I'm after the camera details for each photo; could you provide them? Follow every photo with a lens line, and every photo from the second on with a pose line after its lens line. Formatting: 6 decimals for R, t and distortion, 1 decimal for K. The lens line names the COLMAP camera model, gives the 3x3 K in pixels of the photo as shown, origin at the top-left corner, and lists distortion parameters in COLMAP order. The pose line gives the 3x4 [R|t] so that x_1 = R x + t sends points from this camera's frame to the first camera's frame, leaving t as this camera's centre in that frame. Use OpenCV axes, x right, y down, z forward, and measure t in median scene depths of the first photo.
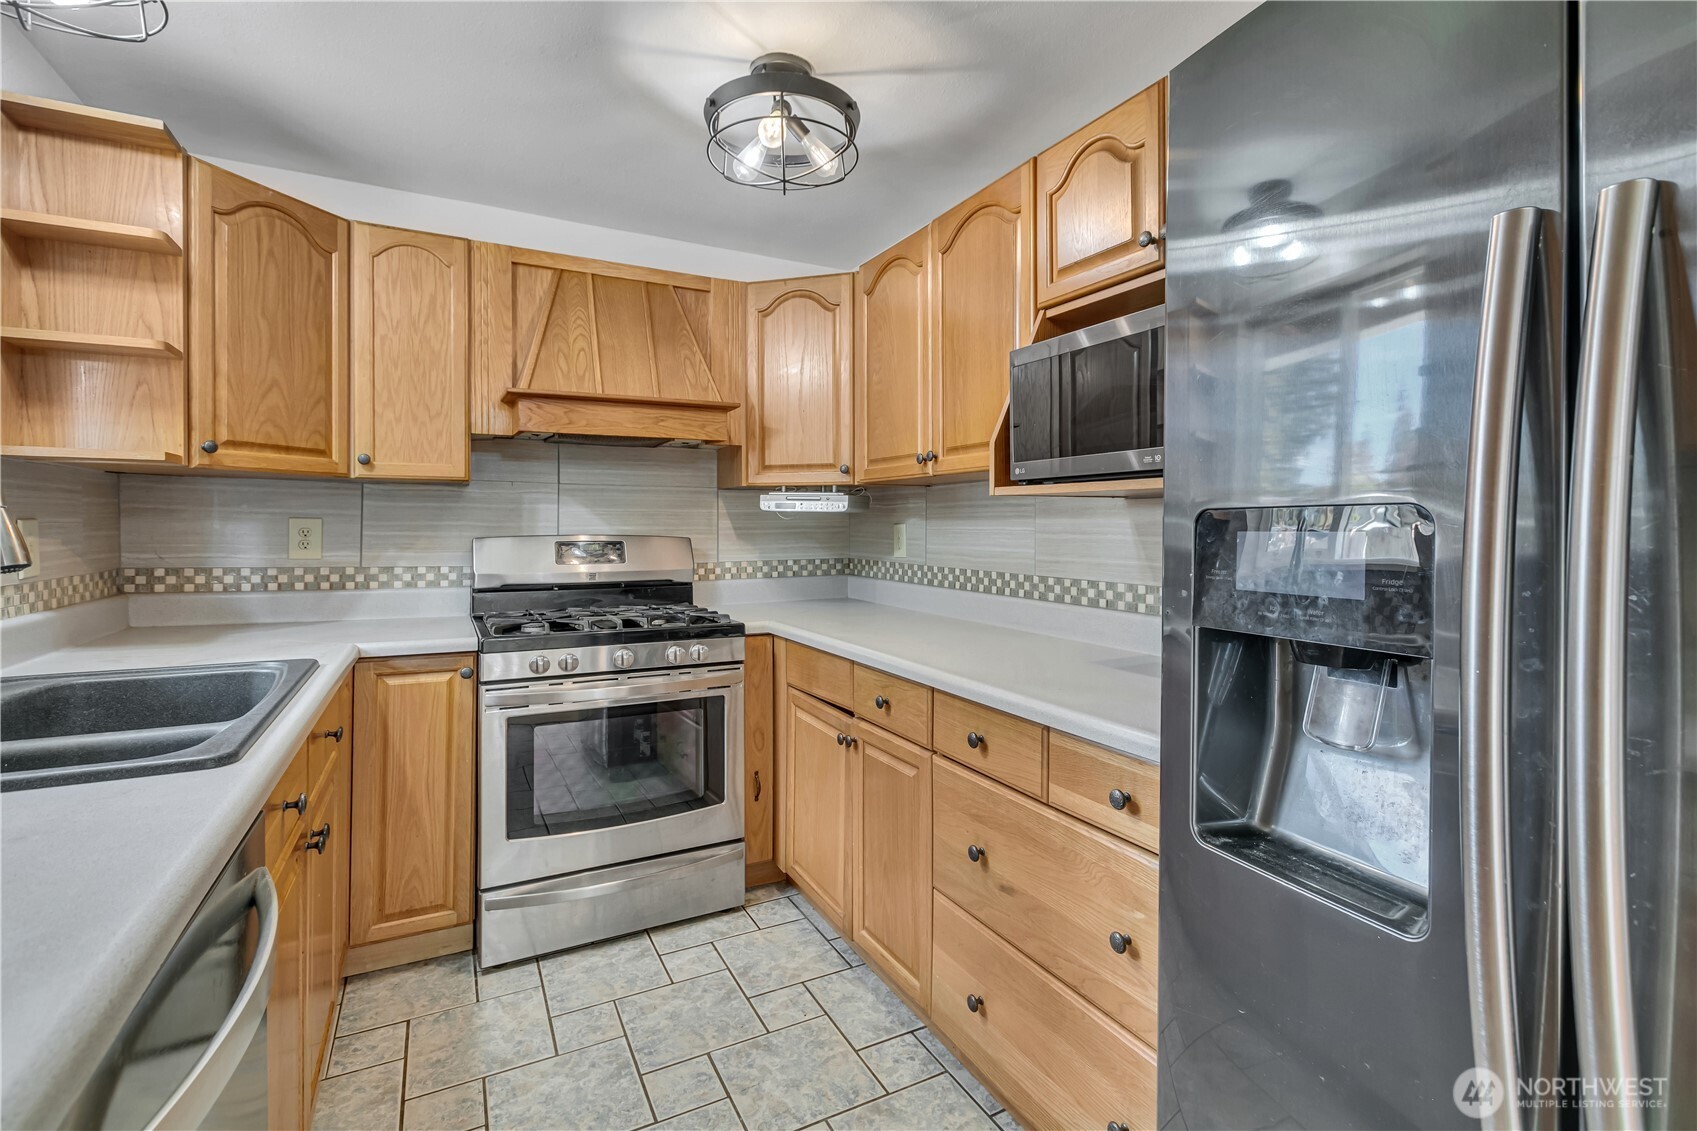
lens RADIAL K [[770.9, 0, 854.2], [0, 770.9, 532.1], [0, 0, 1]] dist [-0.001920, -0.000229]
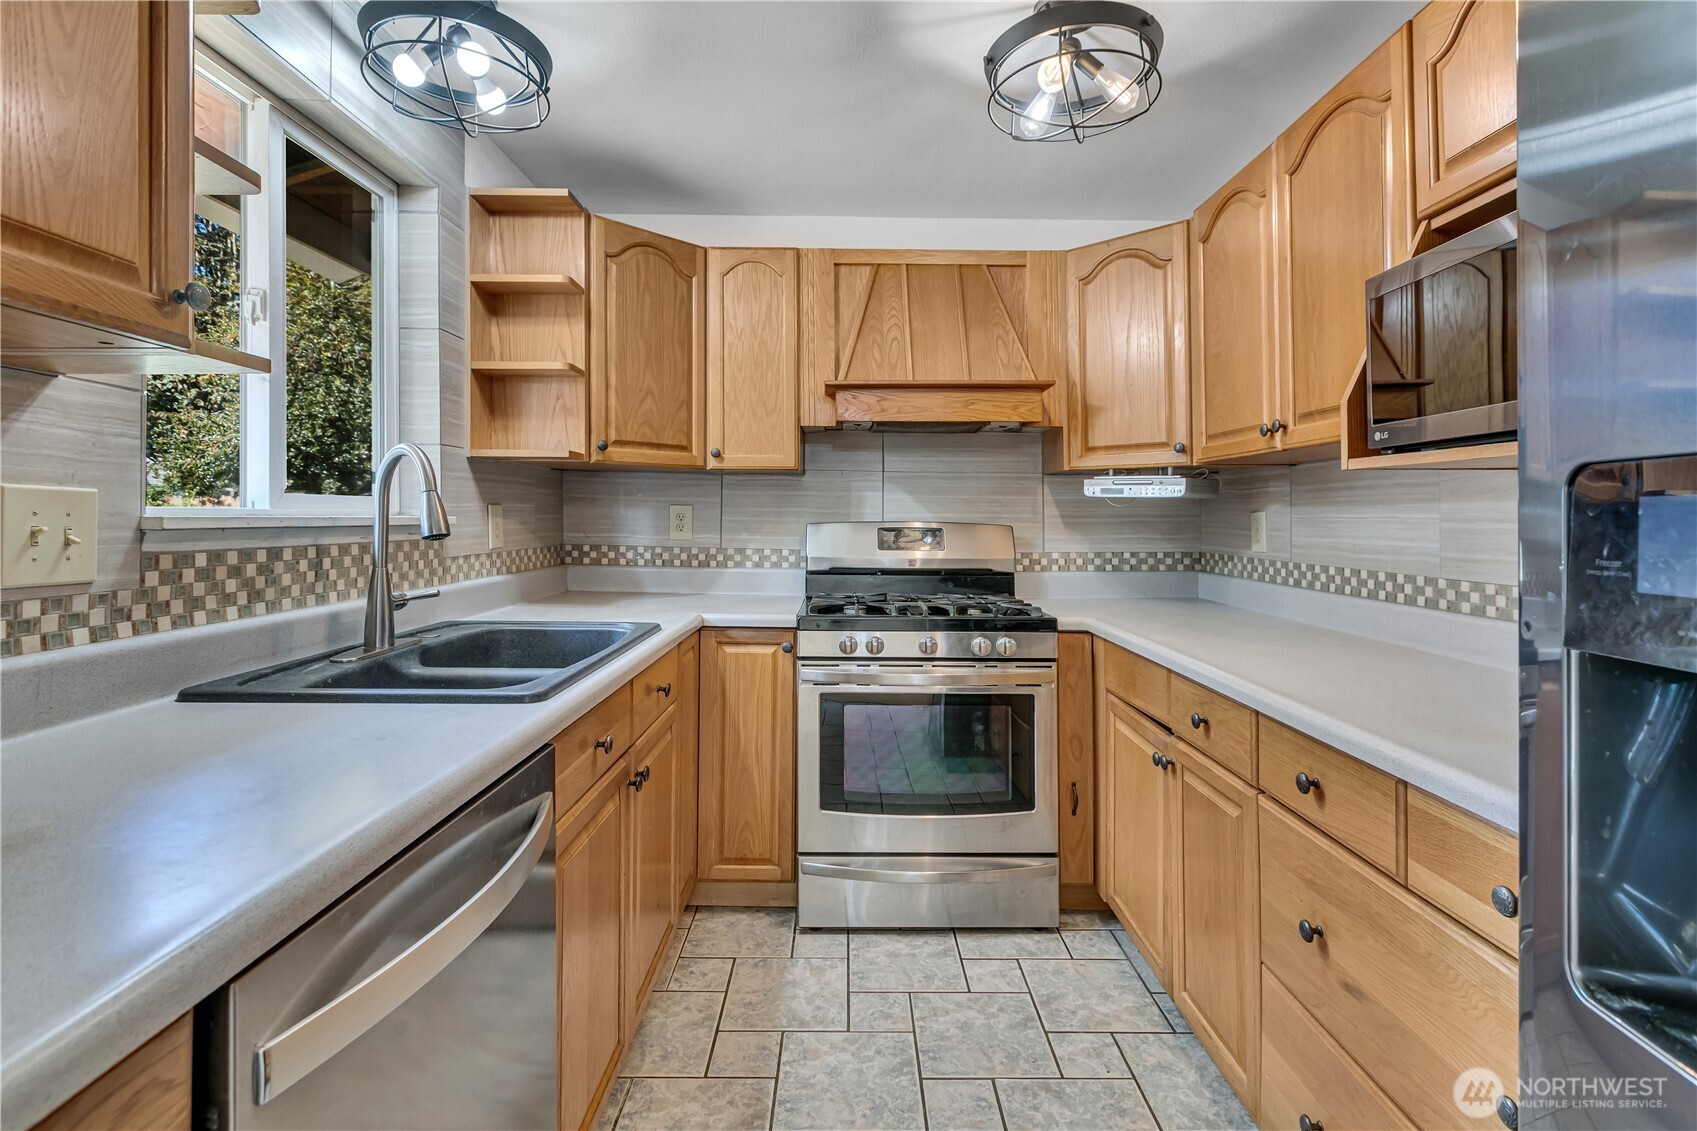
lens RADIAL K [[785.9, 0, 858.2], [0, 785.9, 510.2], [0, 0, 1]] dist [-0.001159, 0.000532]
pose [[0.886988, -0.000453, -0.461793, 0.089213], [-0.009102, 0.999788, -0.018463, 0.009946], [0.461703, 0.020580, 0.886796, 0.062698]]
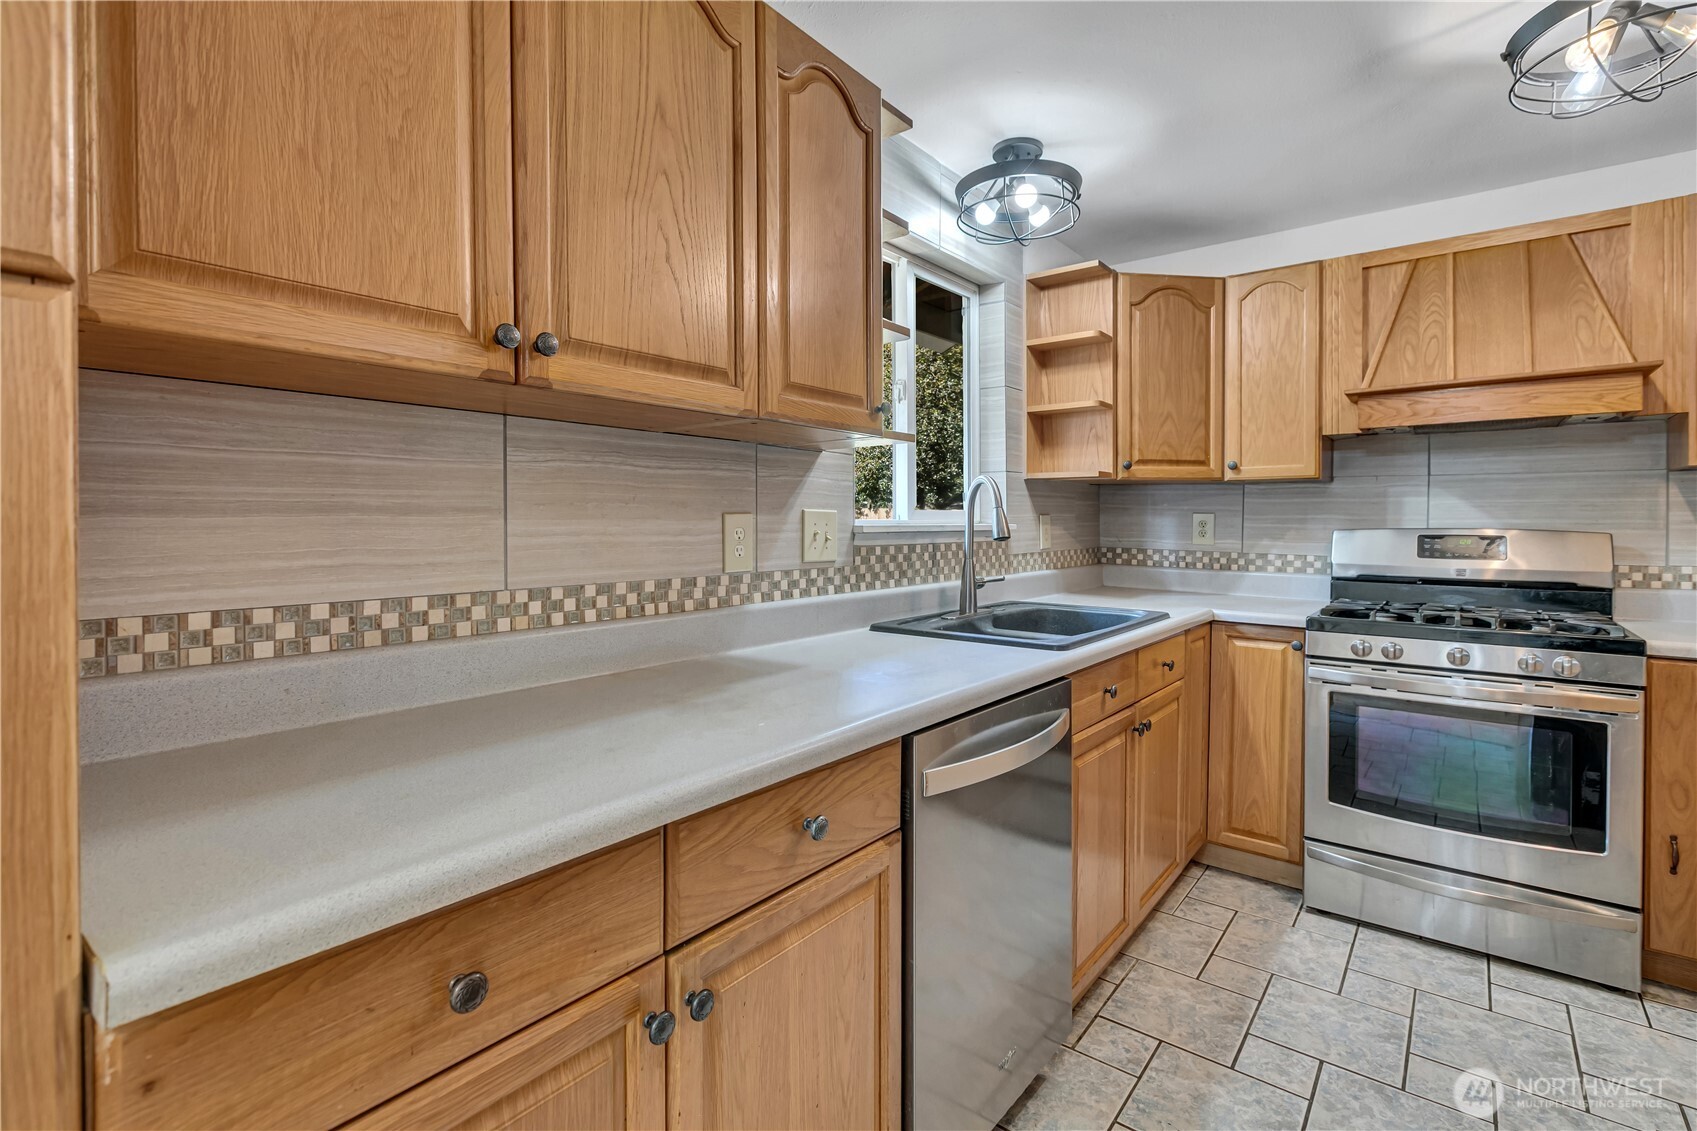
lens RADIAL K [[793.7, 0, 856.2], [0, 793.7, 561.3], [0, 0, 1]] dist [-0.002820, -0.000424]
pose [[0.396486, 0.045205, -0.916927, 0.306325], [-0.009536, 0.998936, 0.045125, 0.008614], [0.917991, -0.009147, 0.396496, -0.074224]]
